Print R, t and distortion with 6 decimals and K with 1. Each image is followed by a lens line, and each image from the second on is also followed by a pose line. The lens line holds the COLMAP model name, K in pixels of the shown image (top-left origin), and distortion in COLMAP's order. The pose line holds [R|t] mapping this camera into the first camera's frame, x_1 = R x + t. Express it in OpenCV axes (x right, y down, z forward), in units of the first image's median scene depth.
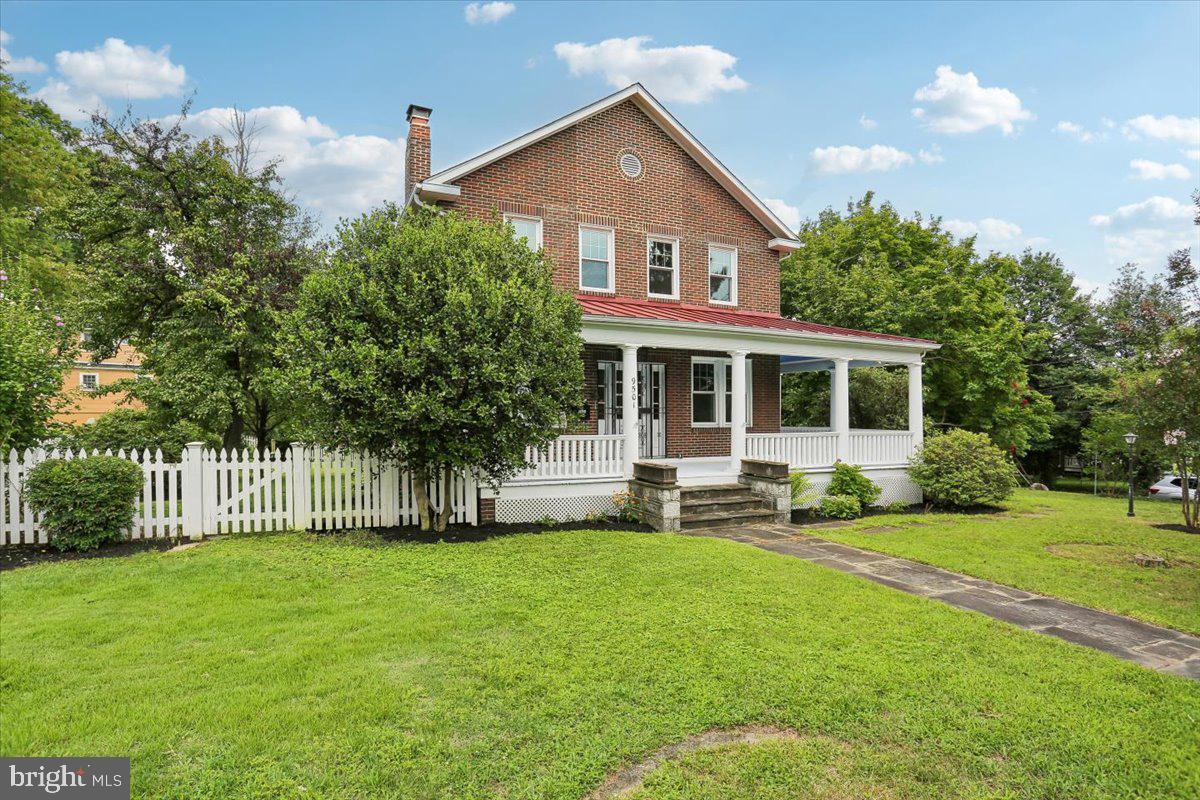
lens RADIAL K [[580.7, 0, 584.9], [0, 580.7, 400.5], [0, 0, 1]] dist [-0.002351, -0.000861]
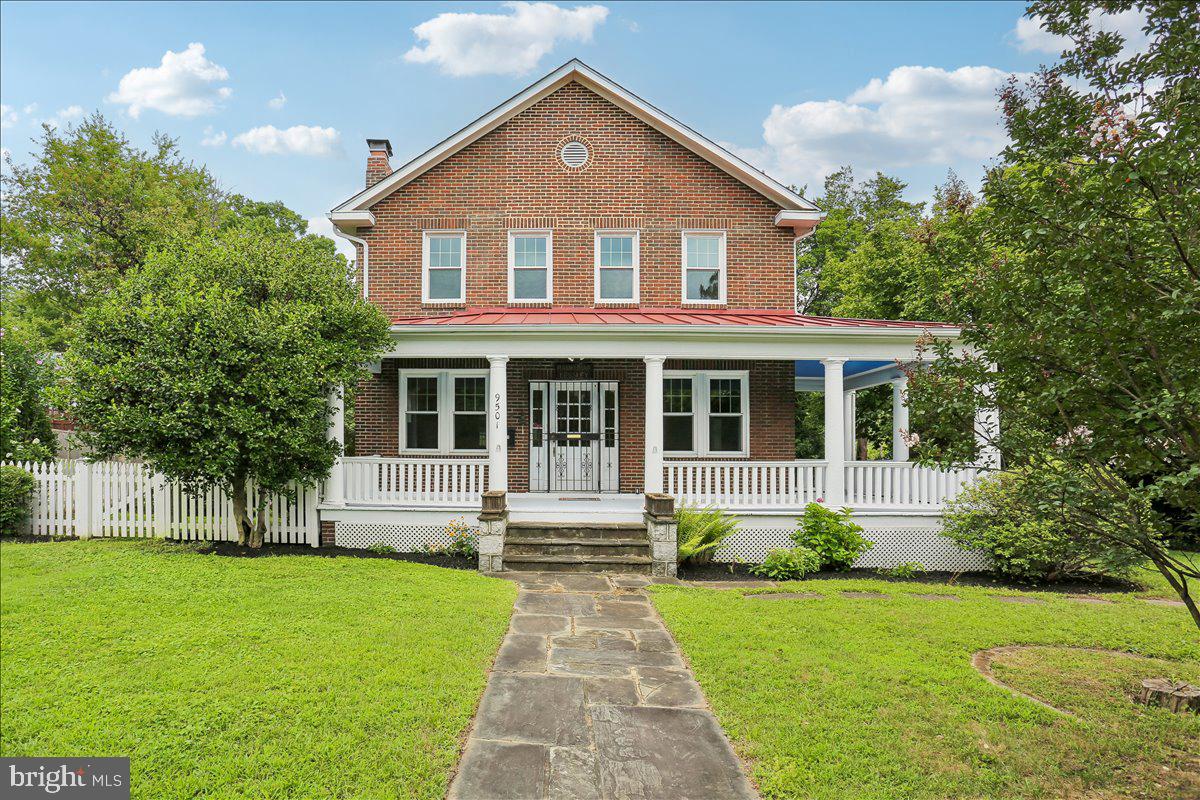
lens RADIAL K [[607.0, 0, 599.9], [0, 607.0, 442.0], [0, 0, 1]] dist [-0.002512, -0.000484]
pose [[0.906842, -0.007102, -0.421411, 0.579520], [0.005337, 0.999971, -0.005367, 0.036679], [0.421437, 0.002618, 0.906854, 0.224623]]
